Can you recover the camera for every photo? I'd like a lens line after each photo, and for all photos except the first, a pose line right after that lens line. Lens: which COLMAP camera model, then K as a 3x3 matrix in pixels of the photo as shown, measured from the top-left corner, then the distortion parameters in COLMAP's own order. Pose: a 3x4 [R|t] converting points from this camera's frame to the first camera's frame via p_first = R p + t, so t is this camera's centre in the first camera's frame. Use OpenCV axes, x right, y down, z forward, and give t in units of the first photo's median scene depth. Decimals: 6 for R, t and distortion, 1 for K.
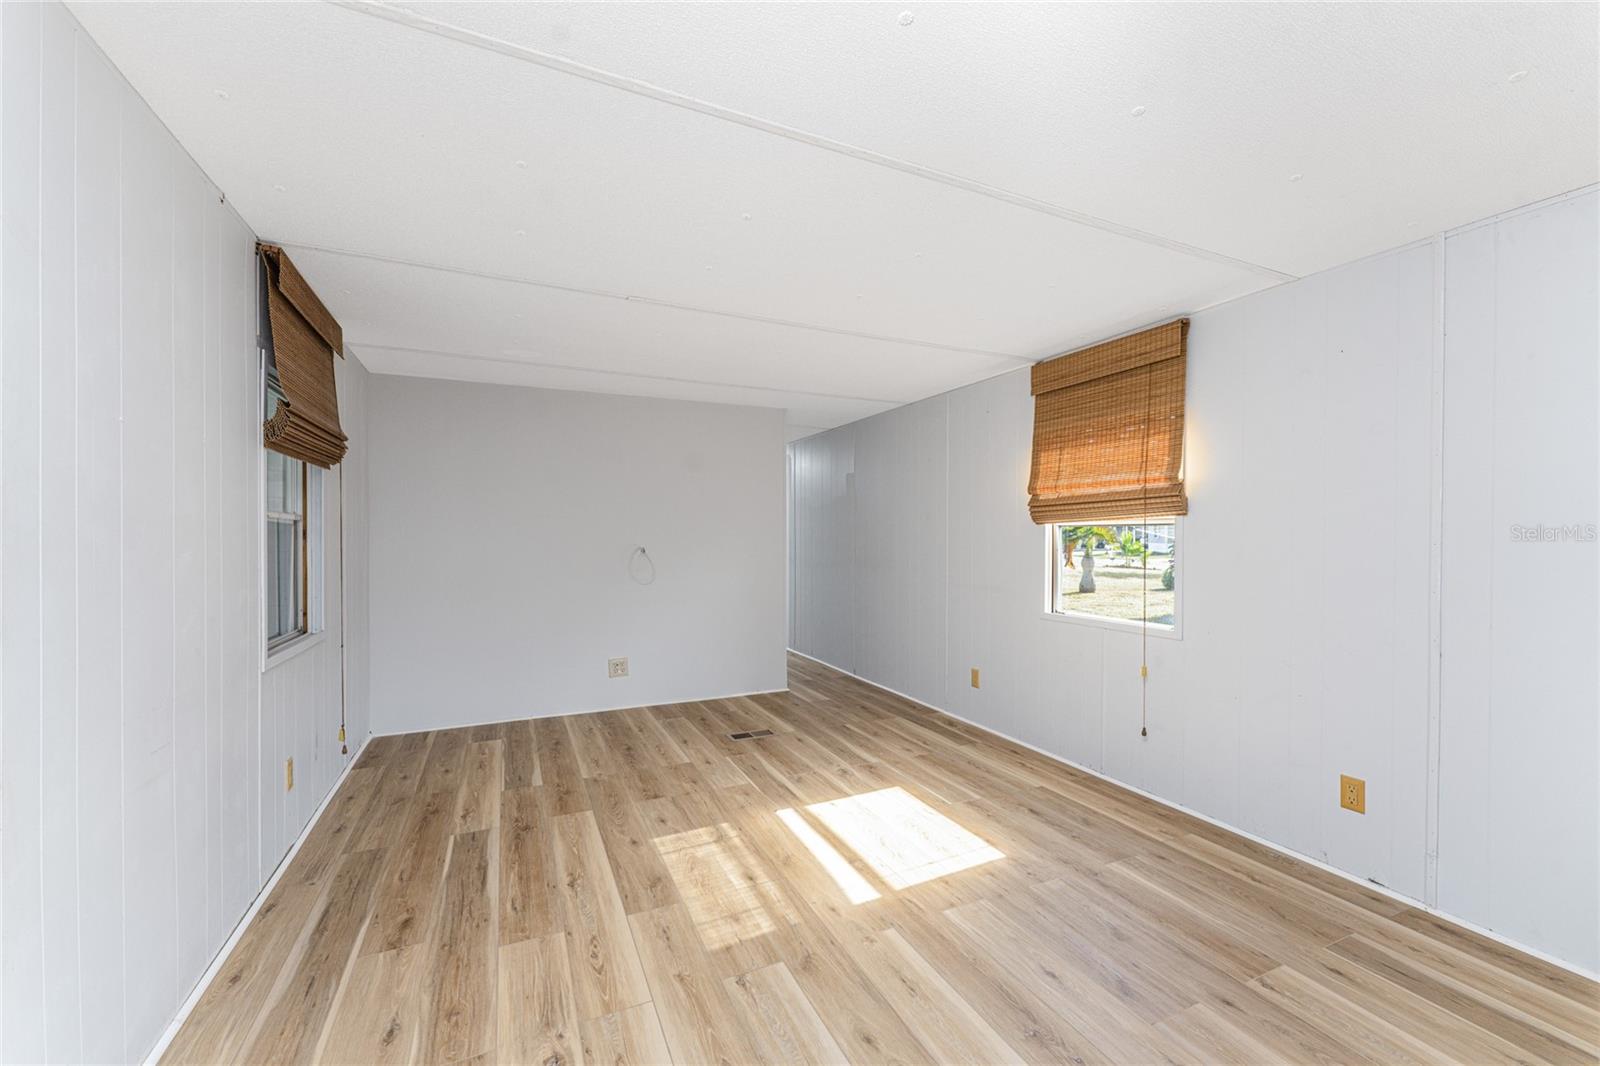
lens RADIAL K [[640.5, 0, 794.9], [0, 640.5, 540.9], [0, 0, 1]] dist [0.002738, -0.000733]
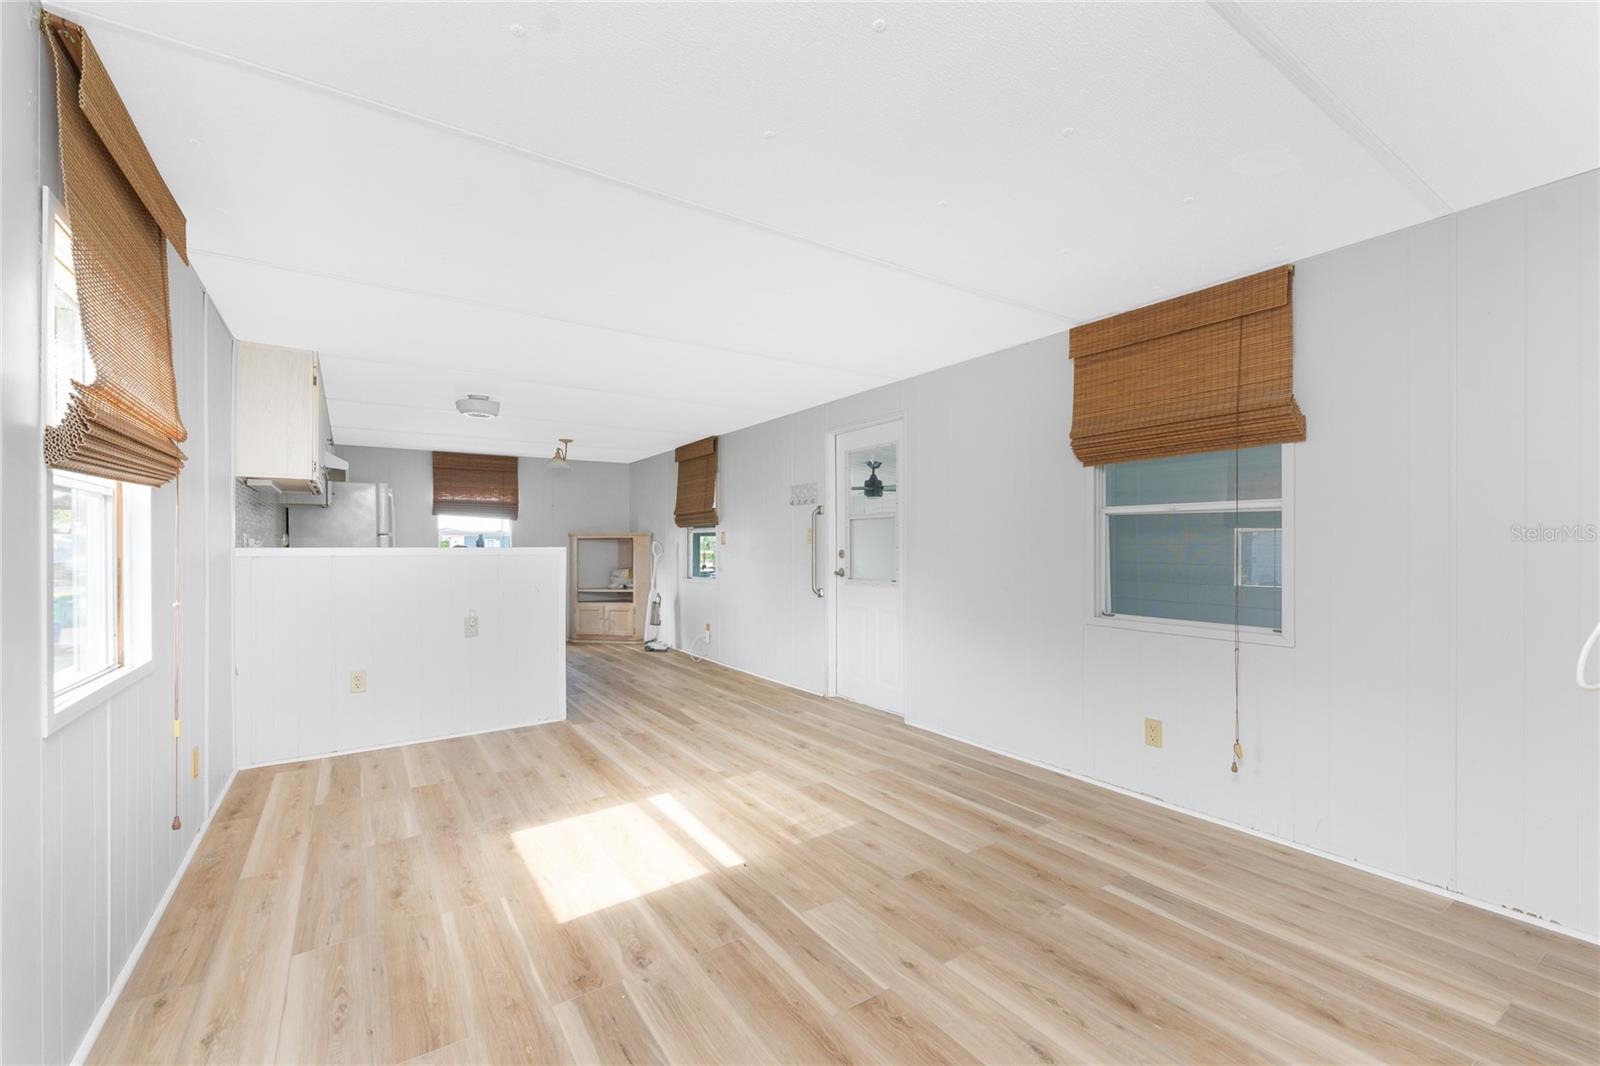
lens RADIAL K [[663.3, 0, 790.9], [0, 663.3, 544.4], [0, 0, 1]] dist [0.005225, -0.000100]
pose [[-0.985949, -0.000116, -0.167044, 0.051305], [-0.000875, 0.999990, 0.004468, 0.014988], [0.167042, 0.004551, -0.985939, 1.772675]]
